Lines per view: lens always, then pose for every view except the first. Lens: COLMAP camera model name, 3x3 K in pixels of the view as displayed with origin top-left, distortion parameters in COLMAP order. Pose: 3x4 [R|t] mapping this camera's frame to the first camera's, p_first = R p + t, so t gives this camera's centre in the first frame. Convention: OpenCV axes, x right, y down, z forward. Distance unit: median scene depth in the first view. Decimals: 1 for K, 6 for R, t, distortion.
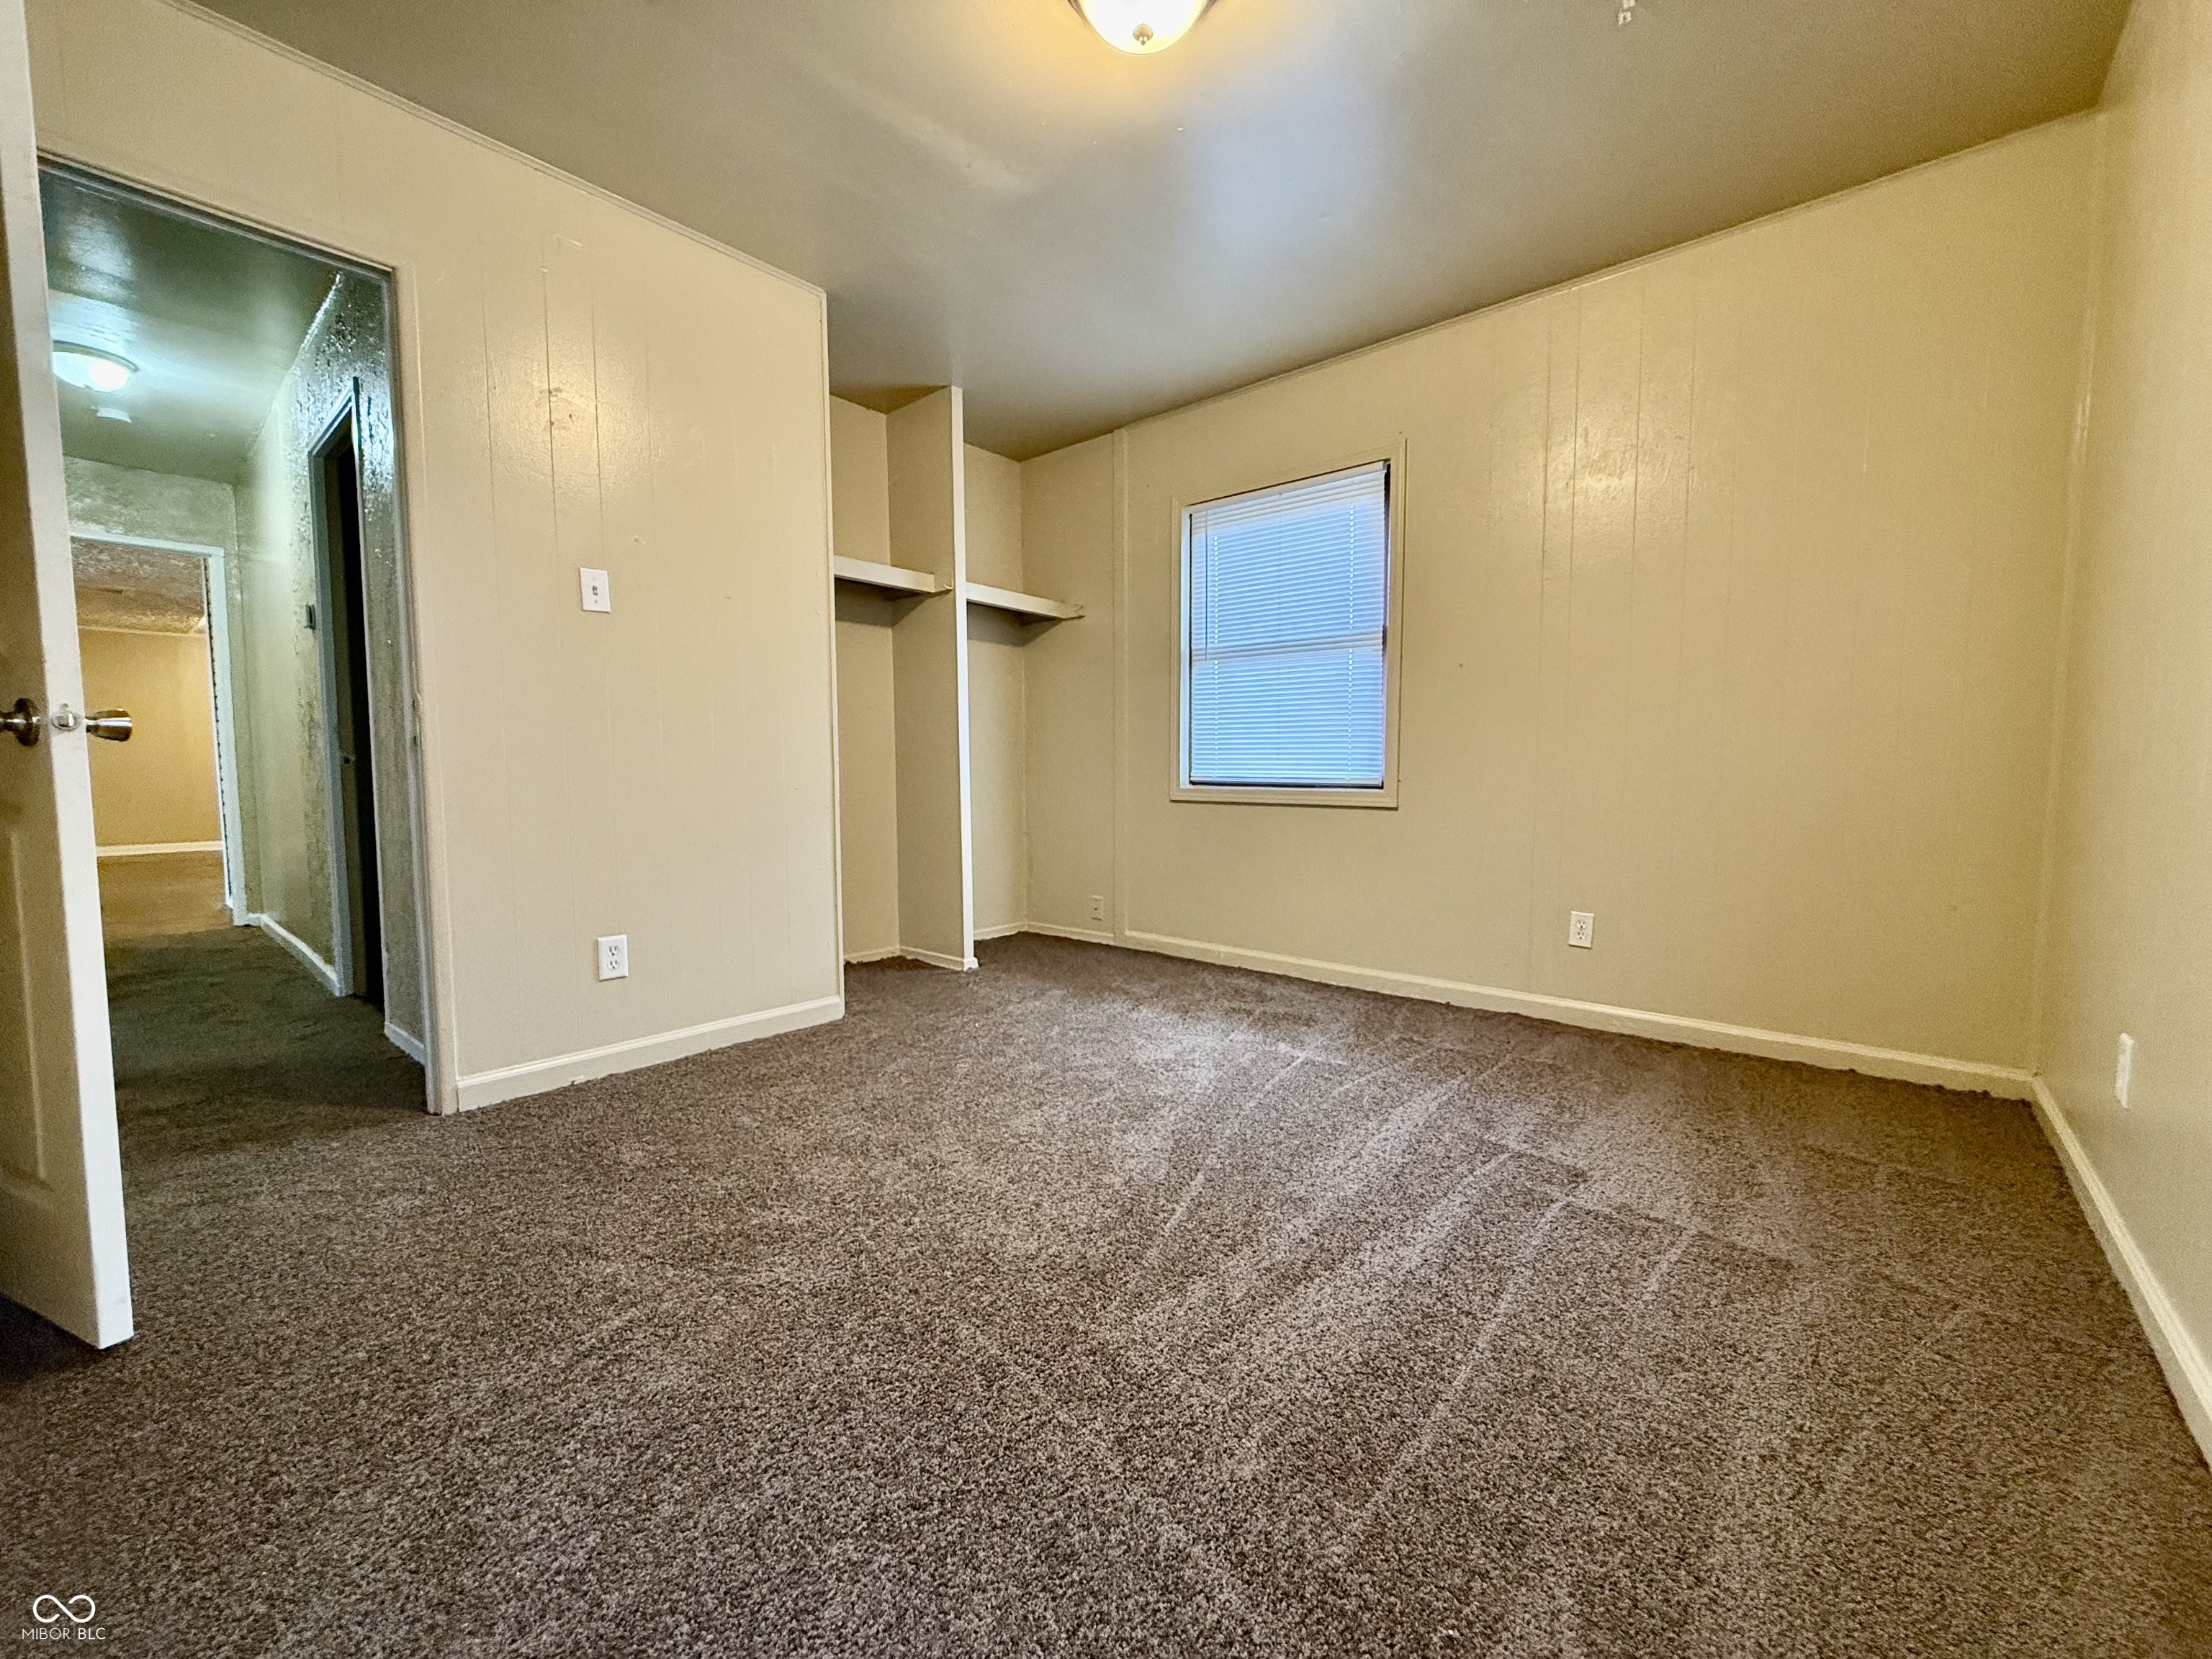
lens RADIAL K [[878.5, 0, 1107.9], [0, 878.5, 834.3], [0, 0, 1]] dist [0.001258, -0.000016]
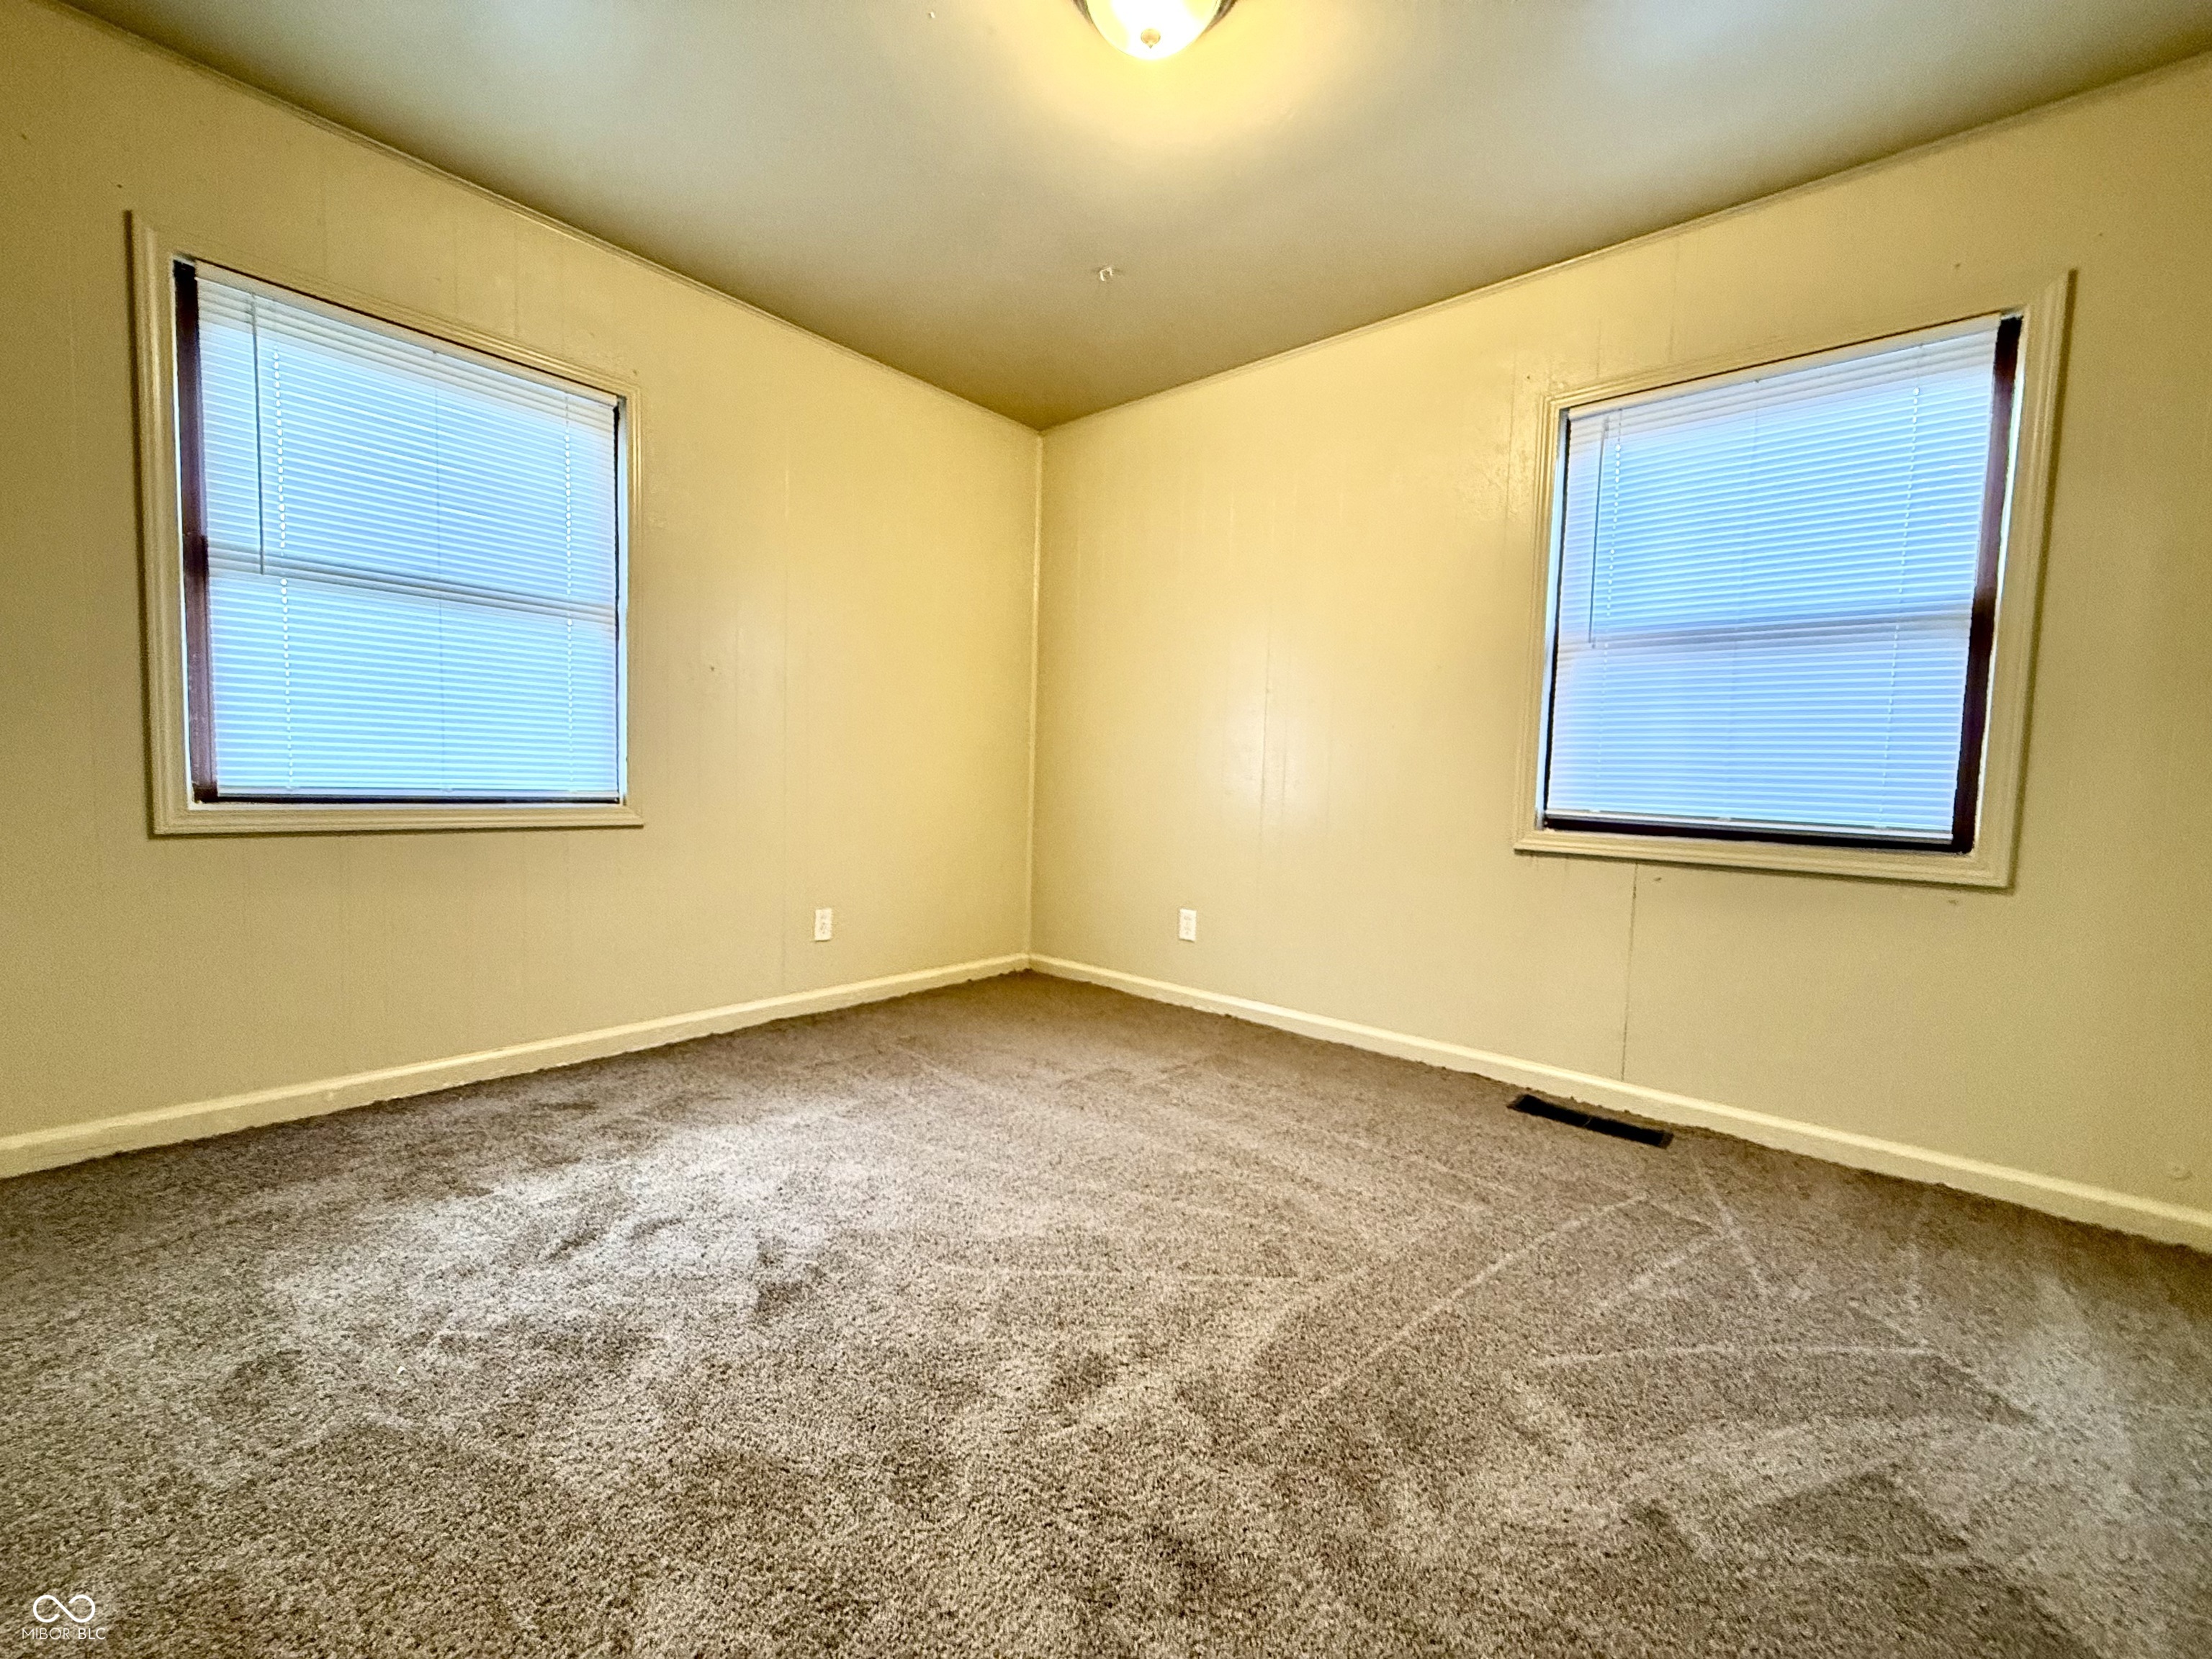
lens RADIAL K [[878.5, 0, 1106.8], [0, 878.5, 820.8], [0, 0, 1]] dist [0.001258, -0.000016]
pose [[0.011499, -0.049401, 0.998713, -0.564697], [0.048450, 0.997633, 0.048790, -0.060400], [-0.998759, 0.047827, 0.013865, 0.619769]]
